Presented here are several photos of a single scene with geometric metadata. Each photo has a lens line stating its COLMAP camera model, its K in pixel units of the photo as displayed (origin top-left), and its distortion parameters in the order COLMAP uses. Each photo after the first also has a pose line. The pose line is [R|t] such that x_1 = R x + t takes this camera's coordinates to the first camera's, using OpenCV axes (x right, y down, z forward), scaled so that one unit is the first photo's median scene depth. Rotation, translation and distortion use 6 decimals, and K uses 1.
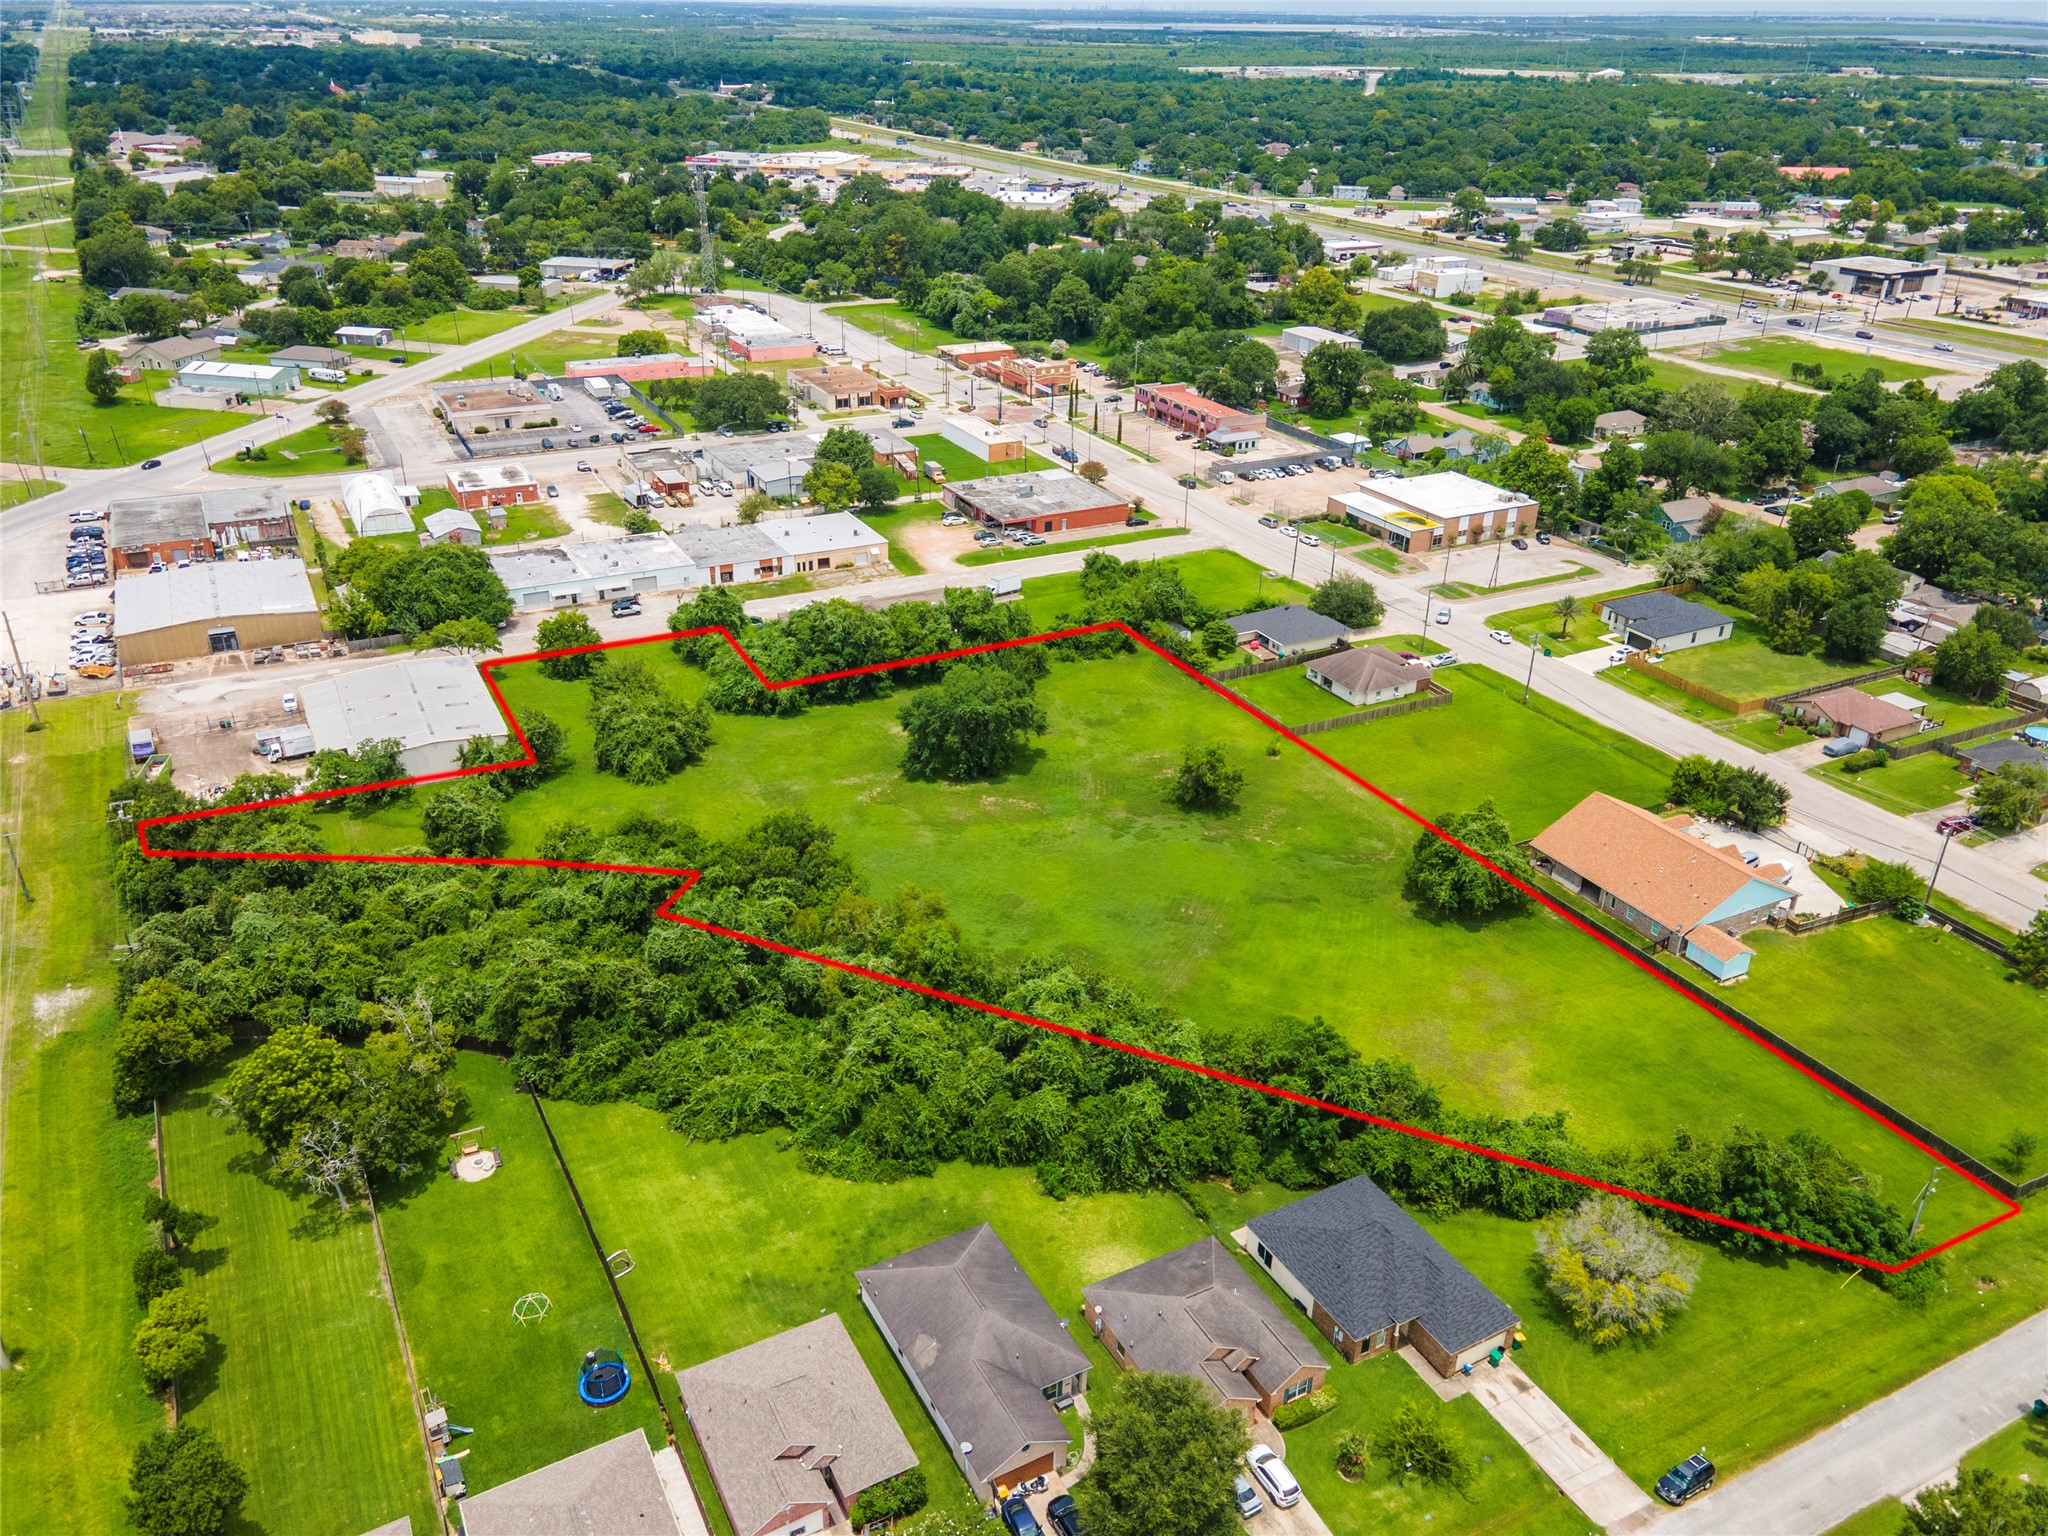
lens RADIAL K [[1535.7, 0, 1043.1], [0, 1535.7, 768.0], [0, 0, 1]] dist [0.024356, 0.035869]
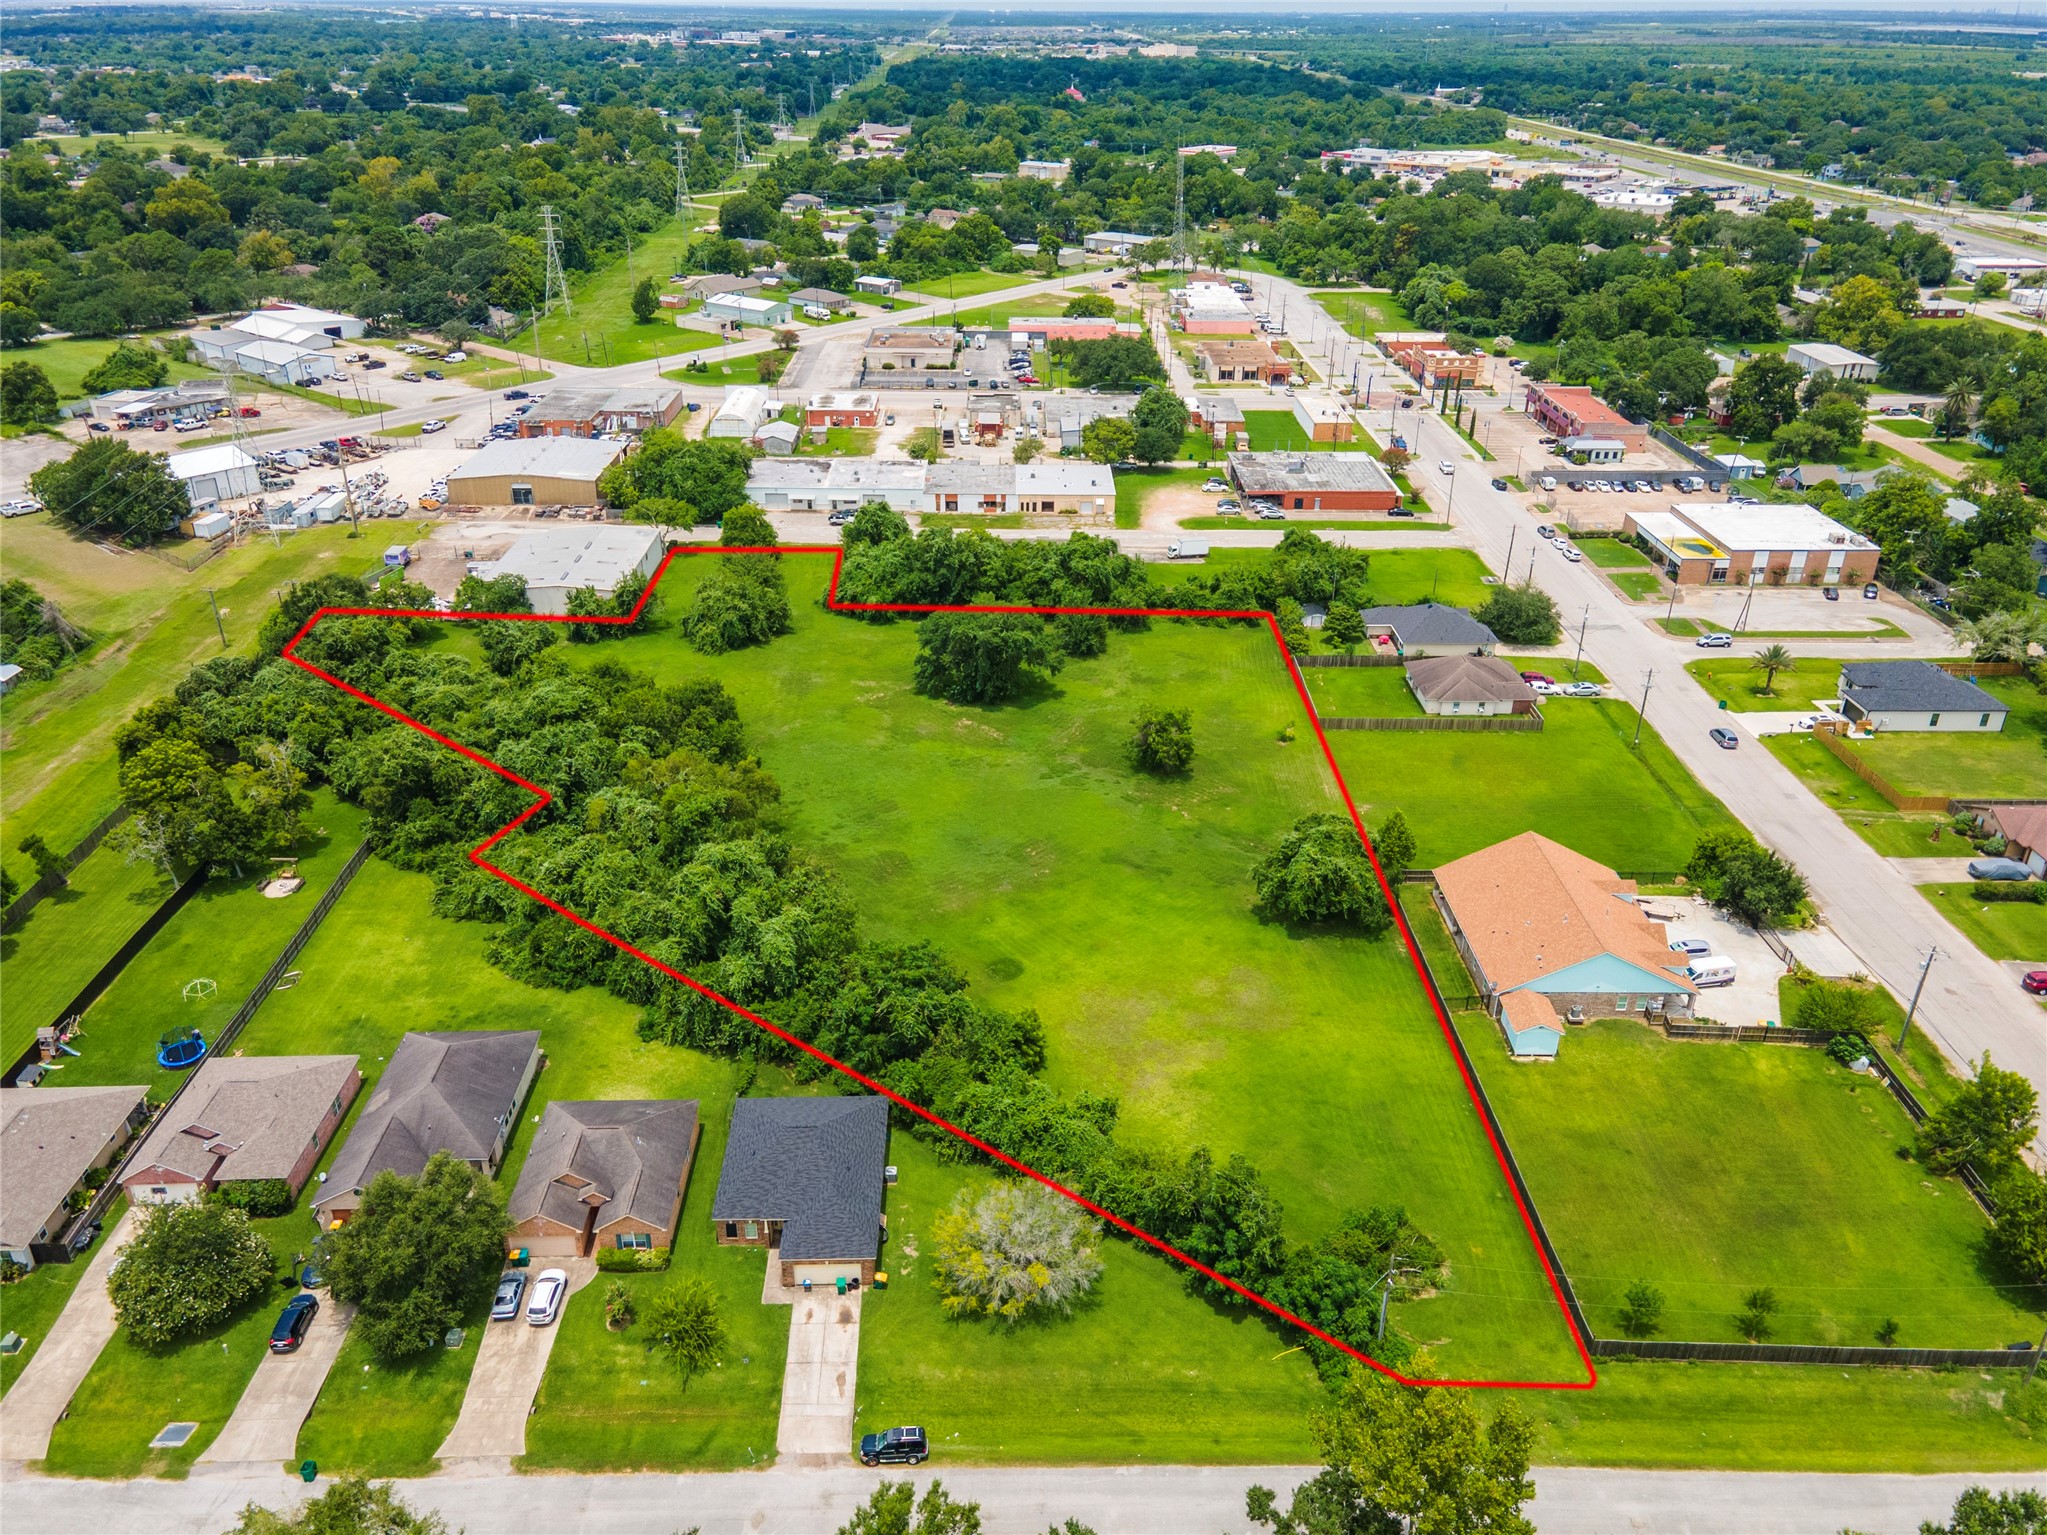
lens RADIAL K [[1534.9, 0, 1042.6], [0, 1534.9, 767.5], [0, 0, 1]] dist [0.024356, 0.035869]
pose [[0.891734, 0.194957, -0.408414, 0.291544], [-0.197873, 0.979582, 0.035568, 0.002418], [0.407009, 0.049097, 0.912104, 0.063098]]
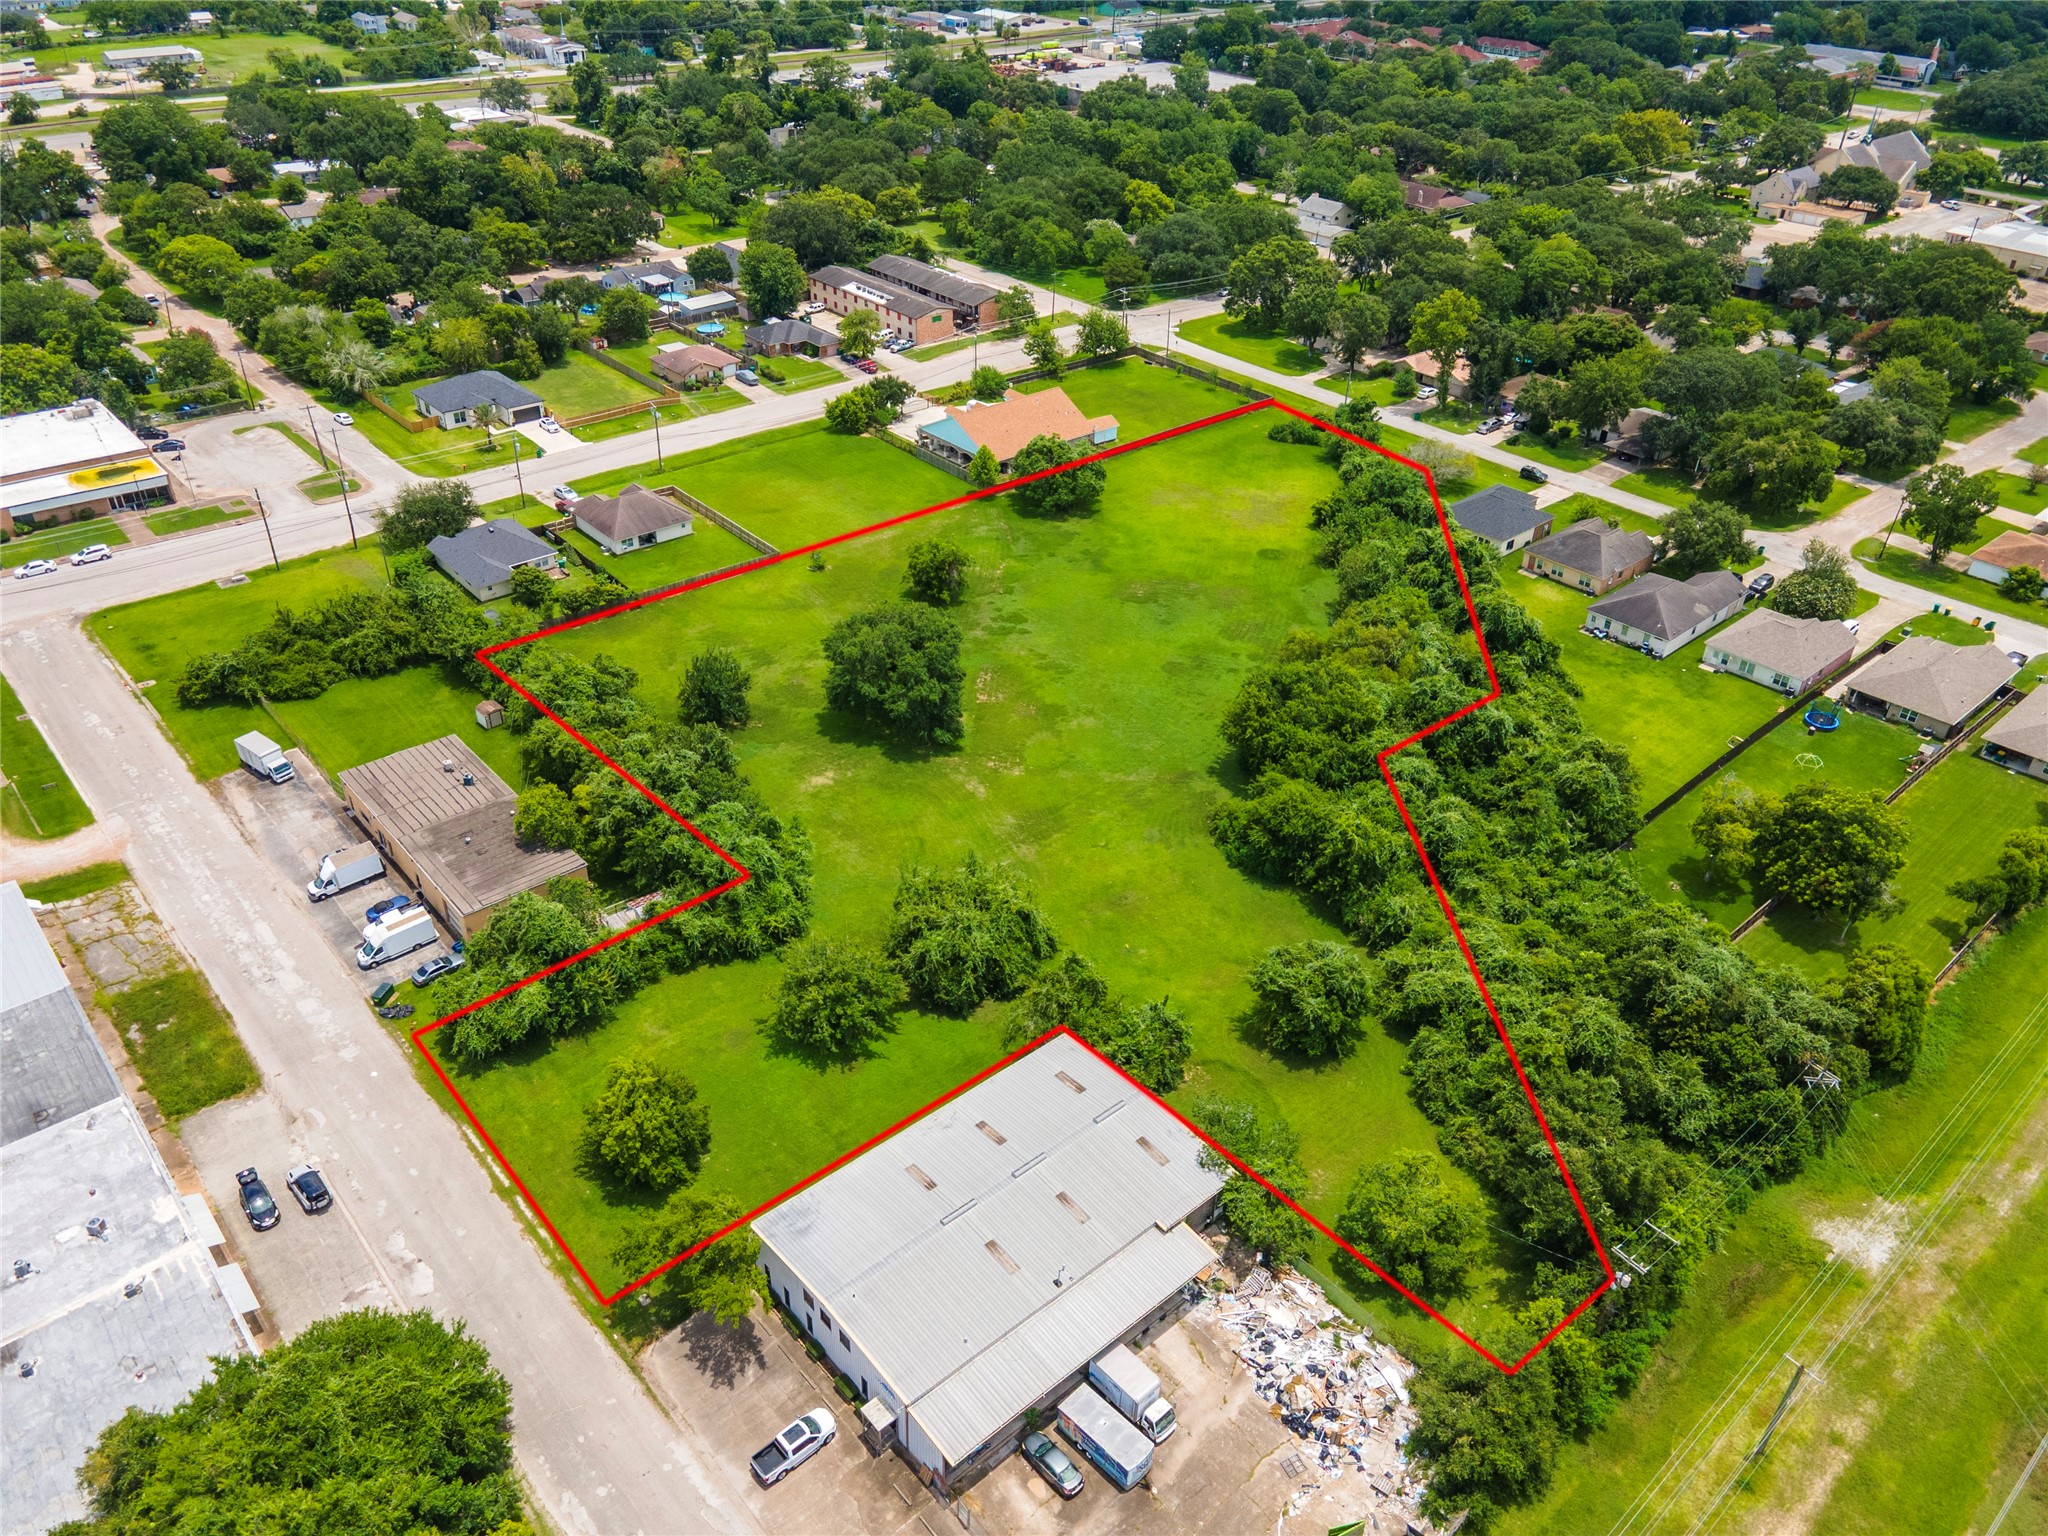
lens RADIAL K [[1487.8, 0, 1024.0], [0, 1487.8, 768.0], [0, 0, 1]] dist [0.039406, 0.007276]
pose [[-0.225399, -0.550344, 0.803938, -0.525775], [0.408655, 0.695669, 0.590801, -0.315411], [-0.884419, 0.461699, 0.068098, 0.631914]]
